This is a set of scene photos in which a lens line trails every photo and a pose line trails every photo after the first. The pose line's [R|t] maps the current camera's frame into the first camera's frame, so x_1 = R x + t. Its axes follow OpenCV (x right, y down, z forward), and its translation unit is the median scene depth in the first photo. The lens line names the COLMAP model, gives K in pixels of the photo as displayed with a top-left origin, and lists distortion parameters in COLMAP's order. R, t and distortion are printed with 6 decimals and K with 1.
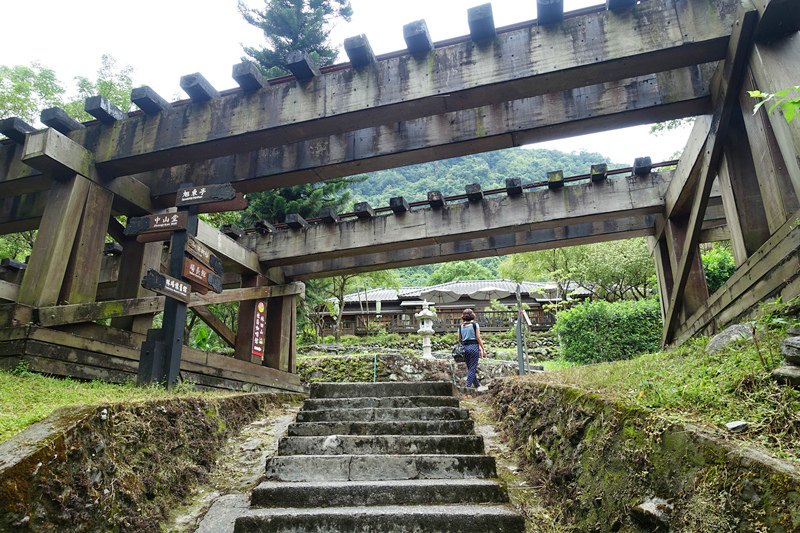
lens RADIAL K [[546.2, 0, 400.0], [0, 546.2, 266.5], [0, 0, 1]] dist [-0.000070, -0.000156]
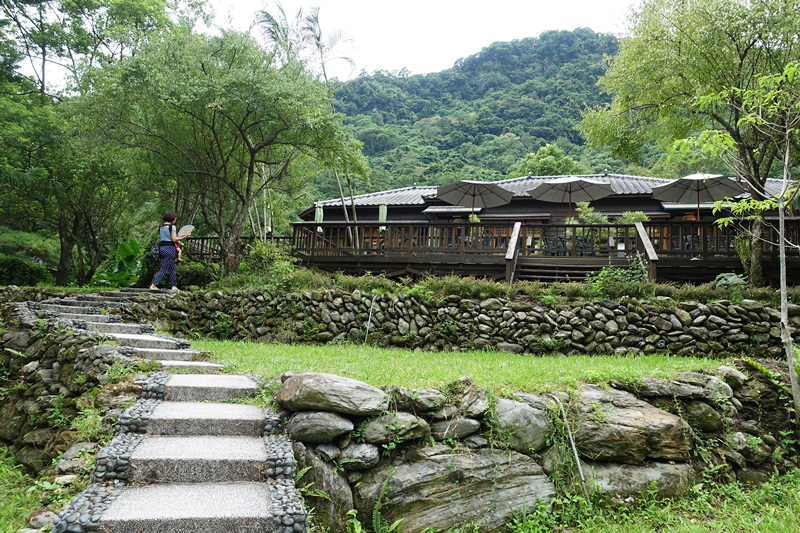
lens RADIAL K [[546.2, 0, 400.0], [0, 546.2, 266.5], [0, 0, 1]] dist [-0.000070, -0.000156]
pose [[0.982543, 0.034069, -0.182890, 0.093217], [-0.004697, 0.987318, 0.158684, 0.036114], [0.185977, -0.155055, 0.970242, 0.416840]]
